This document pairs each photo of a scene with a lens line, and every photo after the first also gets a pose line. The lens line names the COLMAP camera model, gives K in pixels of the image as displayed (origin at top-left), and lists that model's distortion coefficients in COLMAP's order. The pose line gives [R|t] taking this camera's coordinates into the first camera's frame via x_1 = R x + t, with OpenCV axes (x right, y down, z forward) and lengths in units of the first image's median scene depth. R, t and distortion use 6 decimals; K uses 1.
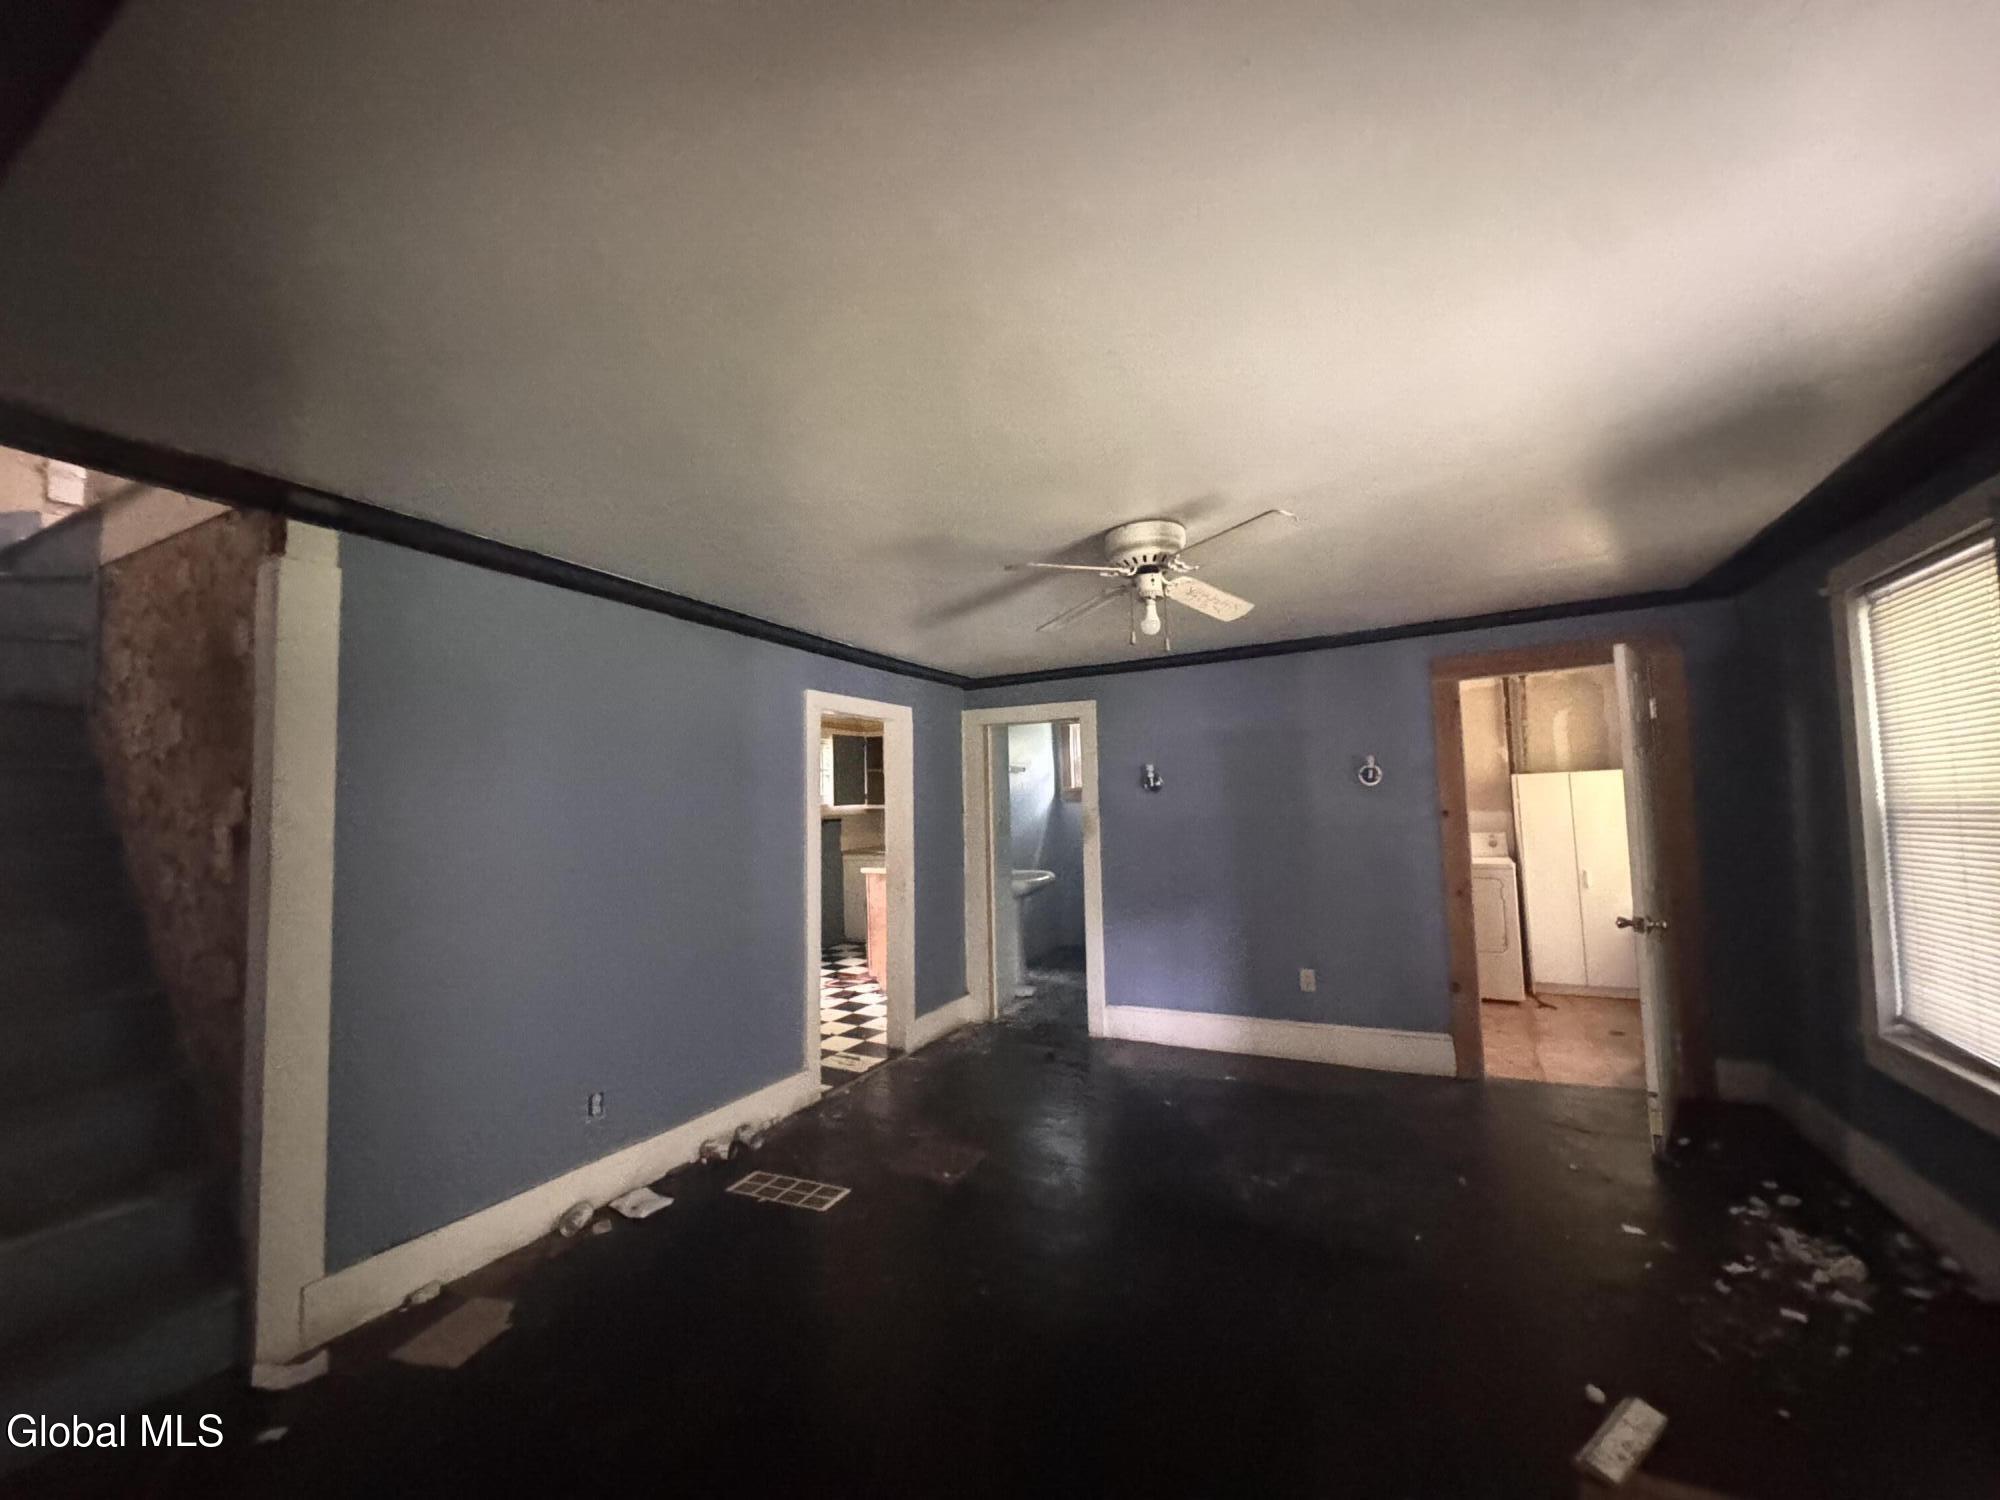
lens RADIAL K [[803.4, 0, 1001.2], [0, 803.4, 749.5], [0, 0, 1]] dist [-0.005552, 0.000256]
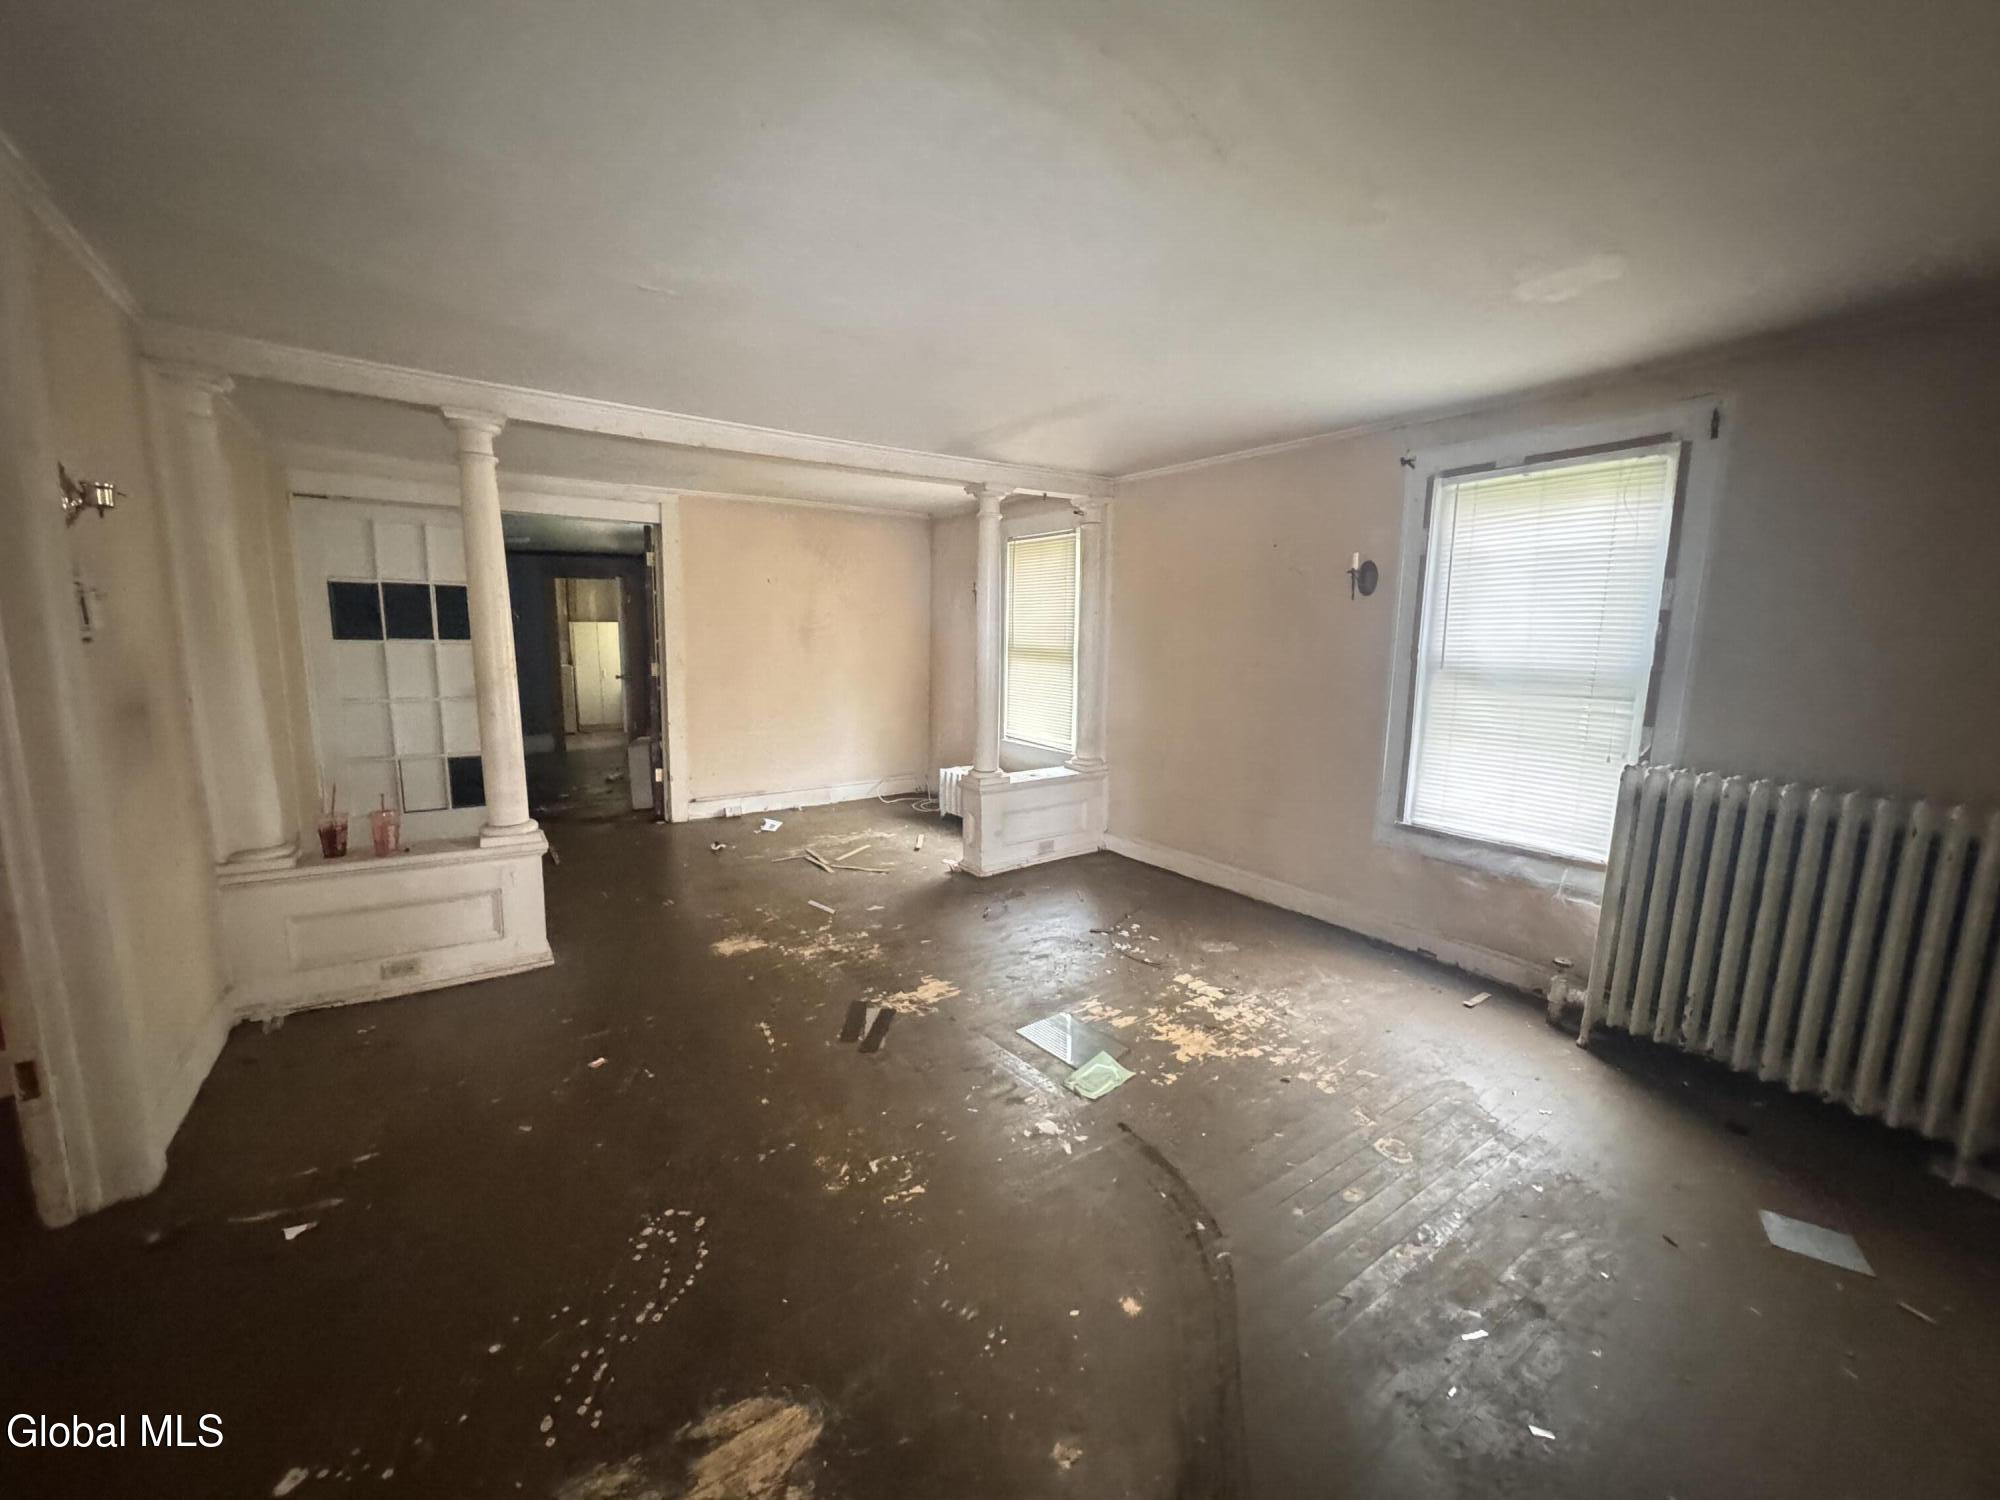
lens RADIAL K [[803.4, 0, 1002.2], [0, 803.4, 749.4], [0, 0, 1]] dist [-0.005552, 0.000256]
pose [[0.446958, -0.092471, 0.889763, -0.787560], [-0.081638, 0.986276, 0.143511, -0.032842], [-0.890822, -0.136782, 0.433275, -1.000671]]
